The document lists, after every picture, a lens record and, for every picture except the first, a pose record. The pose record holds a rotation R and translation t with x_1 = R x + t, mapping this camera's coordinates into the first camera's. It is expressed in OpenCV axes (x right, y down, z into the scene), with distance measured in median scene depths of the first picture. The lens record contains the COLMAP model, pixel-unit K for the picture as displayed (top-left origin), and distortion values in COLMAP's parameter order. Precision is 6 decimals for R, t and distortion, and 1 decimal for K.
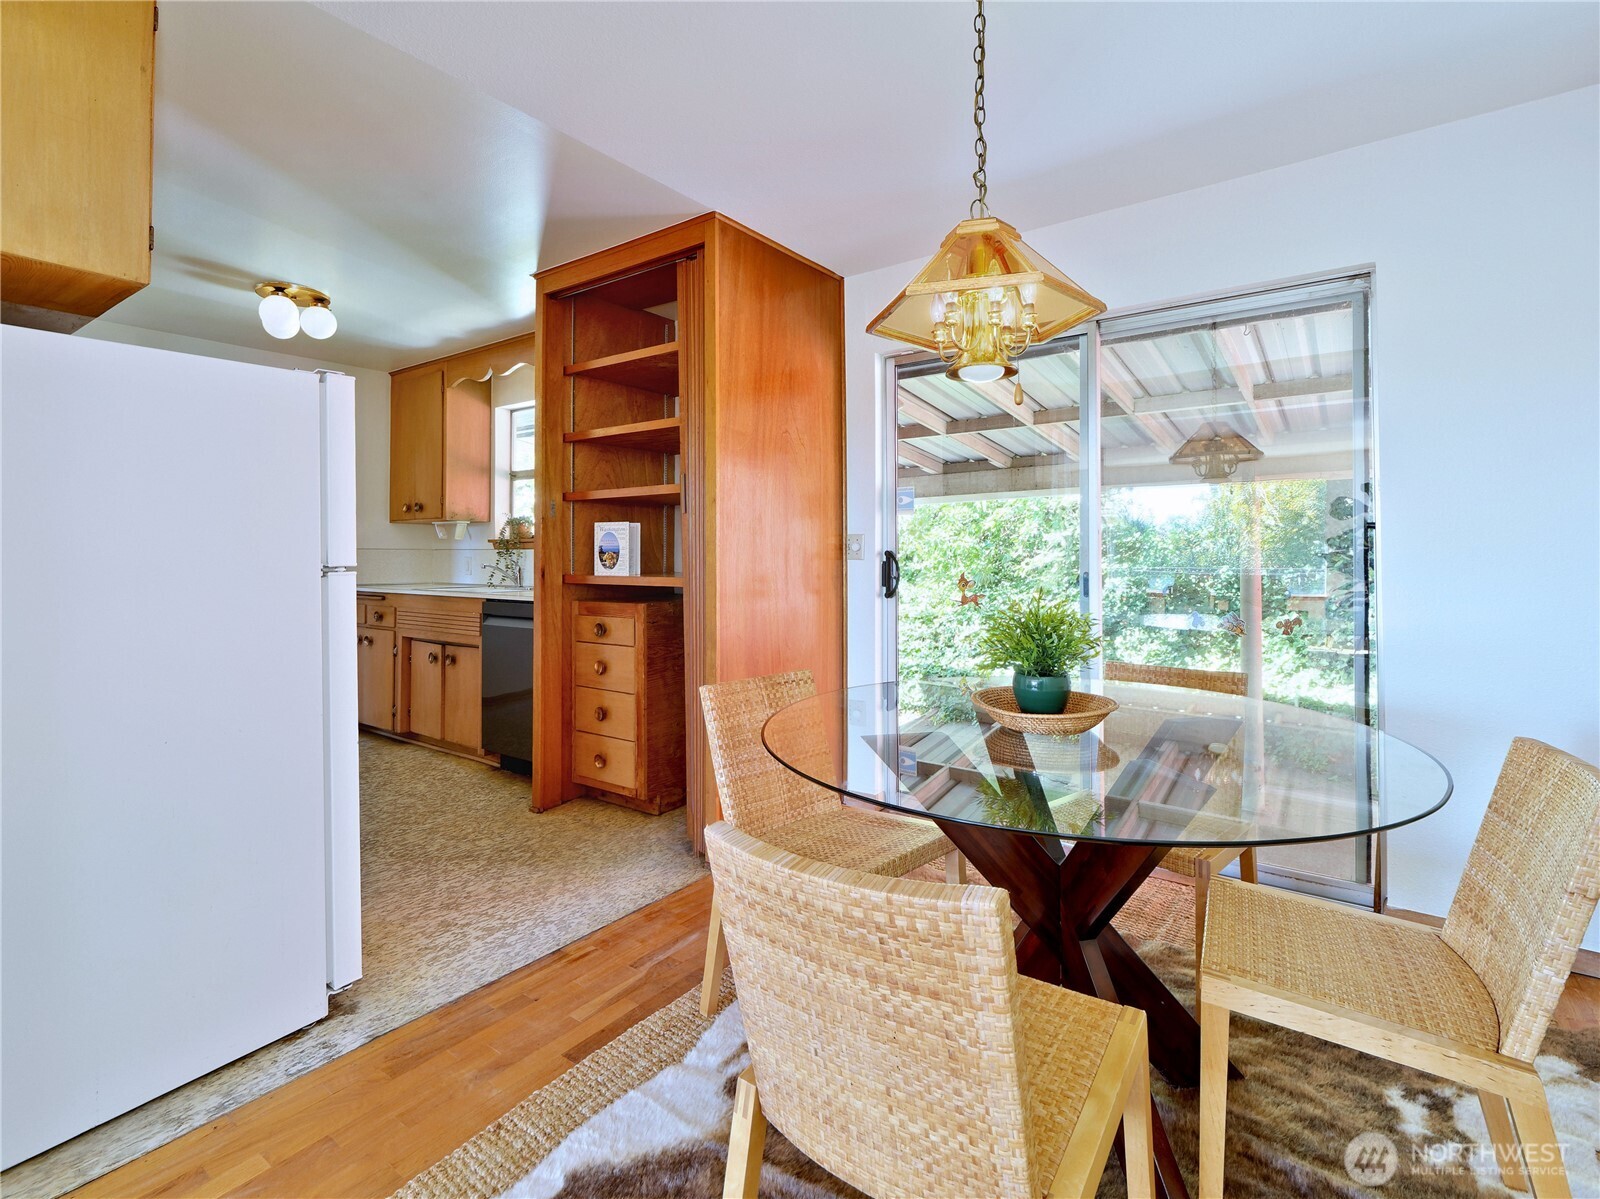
lens RADIAL K [[769.9, 0, 798.8], [0, 769.9, 554.5], [0, 0, 1]] dist [0.001848, -0.000392]
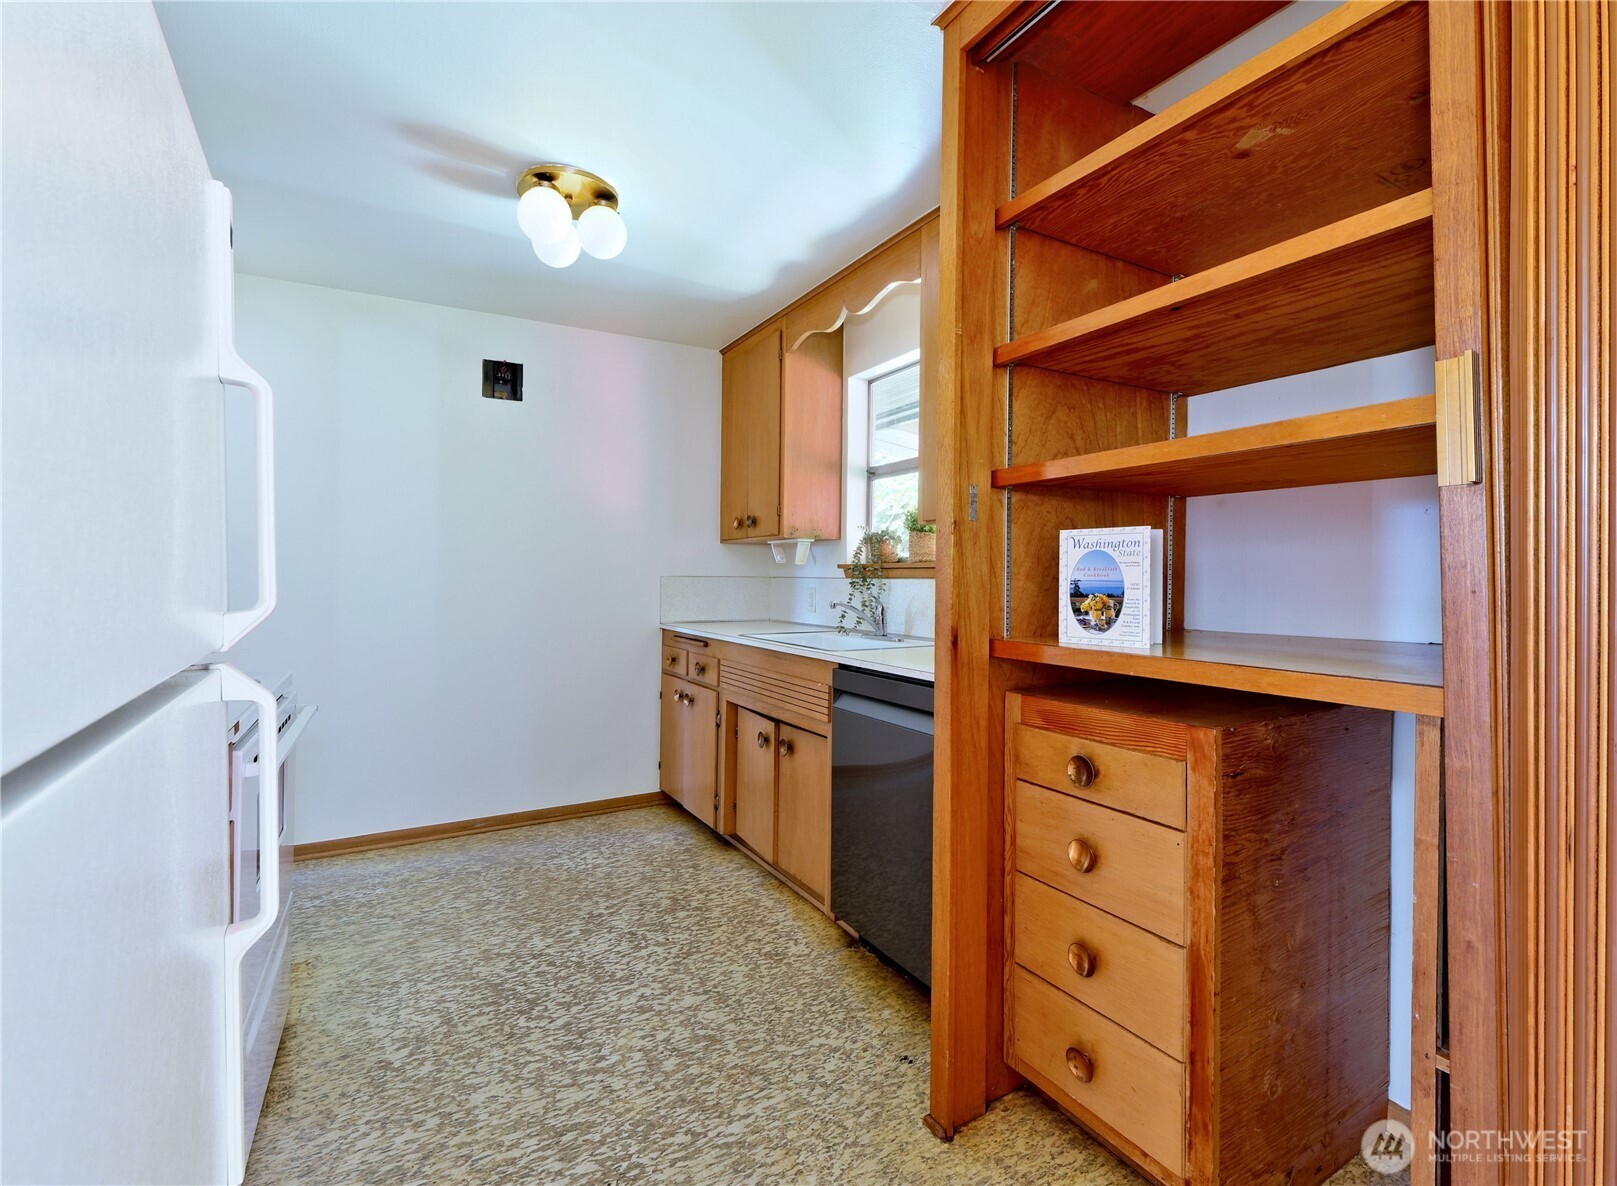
lens RADIAL K [[739.2, 0, 795.1], [0, 739.2, 579.6], [0, 0, 1]] dist [0.001322, -0.000283]
pose [[0.909355, 0.006787, -0.415966, -0.214499], [-0.004553, 0.999969, 0.006363, -0.013110], [0.415997, -0.003893, 0.909358, 0.501289]]
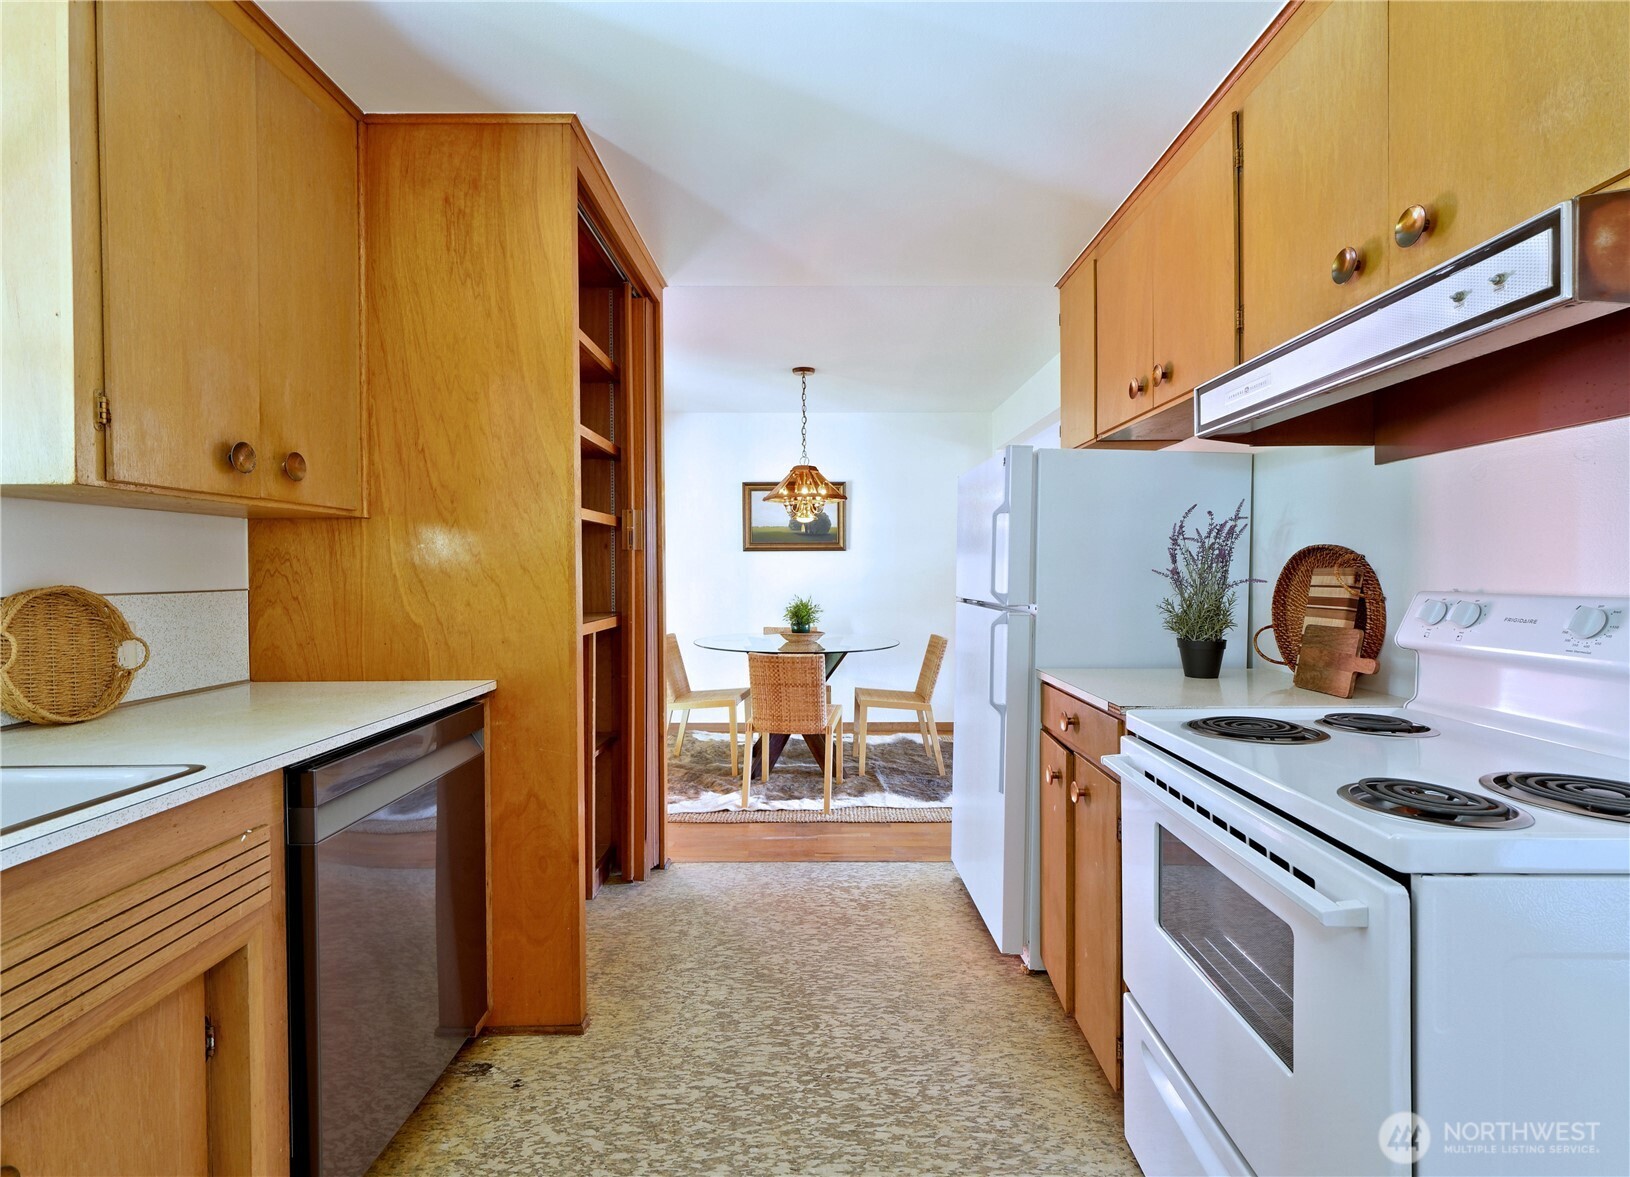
lens RADIAL K [[715.6, 0, 816.0], [0, 715.6, 583.6], [0, 0, 1]] dist [-0.001936, -0.000150]
pose [[-0.584913, -0.011060, 0.811021, -0.832415], [0.004979, 0.999839, 0.017226, -0.020405], [-0.811081, 0.014113, -0.584764, 1.086818]]
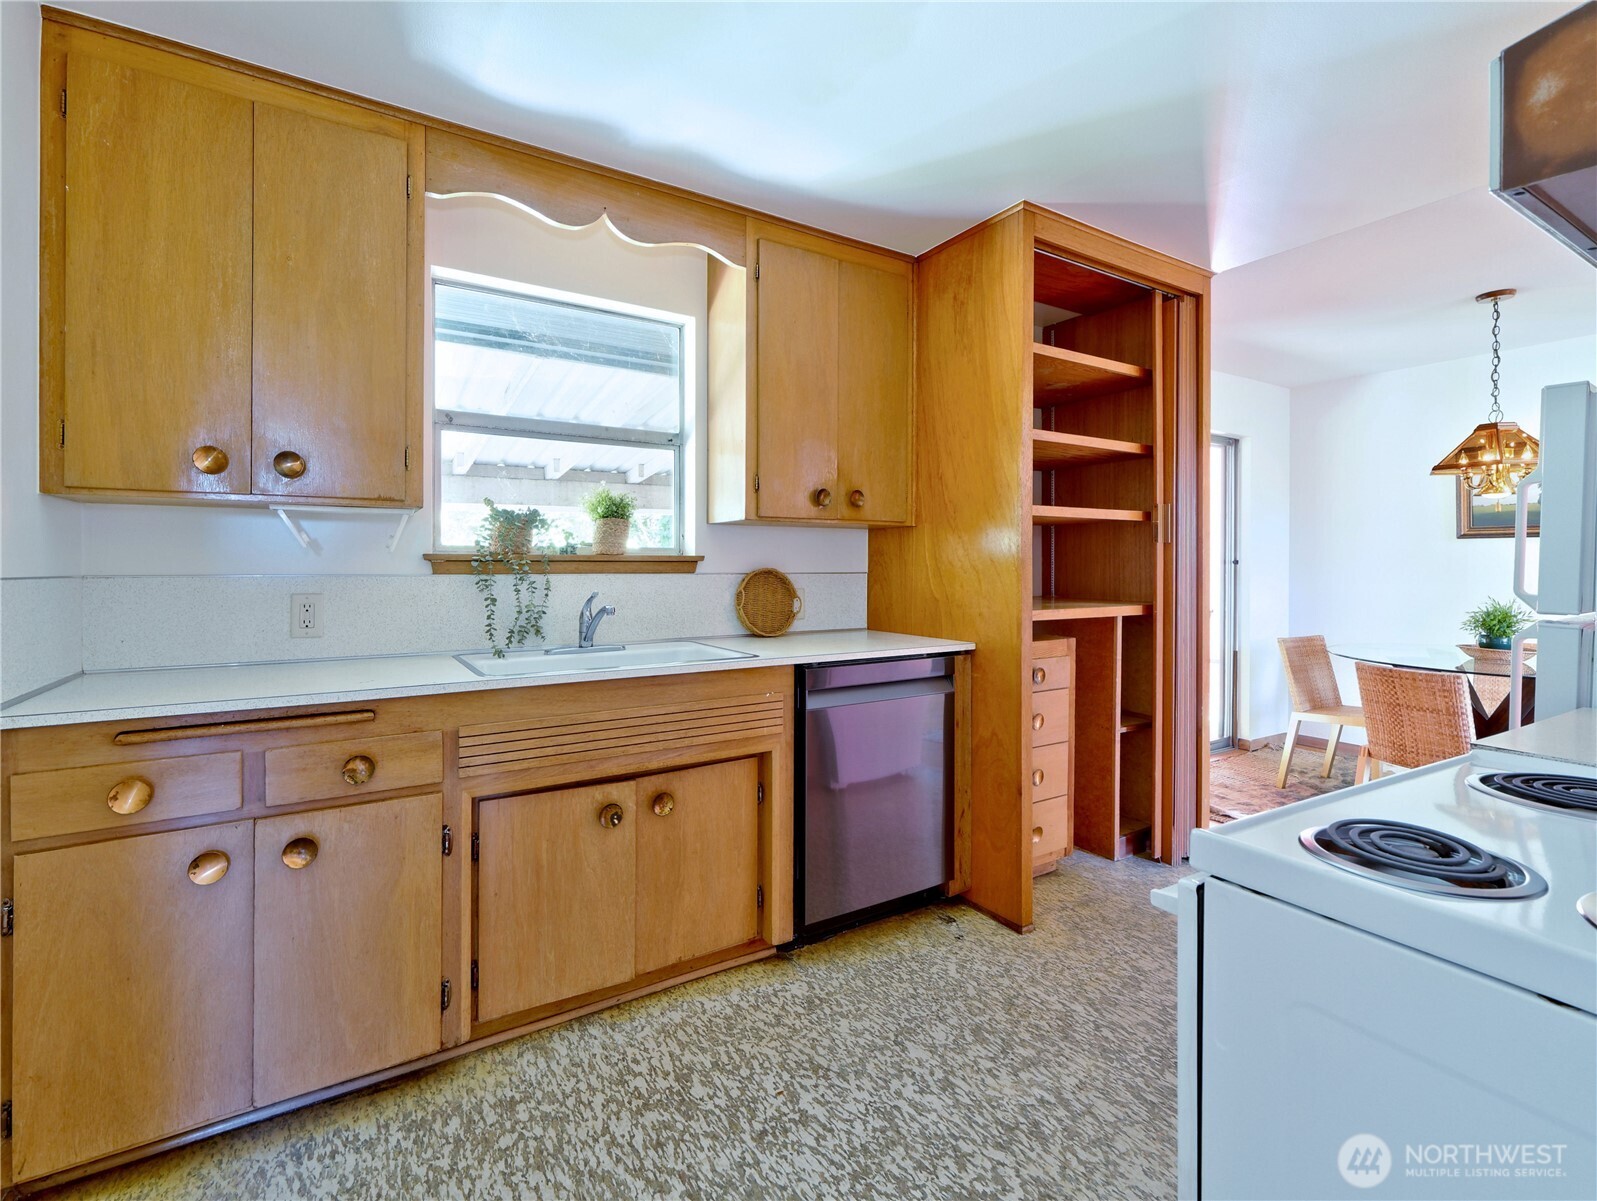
lens RADIAL K [[743.2, 0, 832.4], [0, 743.2, 570.8], [0, 0, 1]] dist [0.004525, -0.000219]
pose [[0.356875, -0.005808, 0.934134, -0.999315], [-0.002586, 0.999971, 0.007205, -0.018028], [-0.934148, -0.004987, 0.356850, 0.850953]]
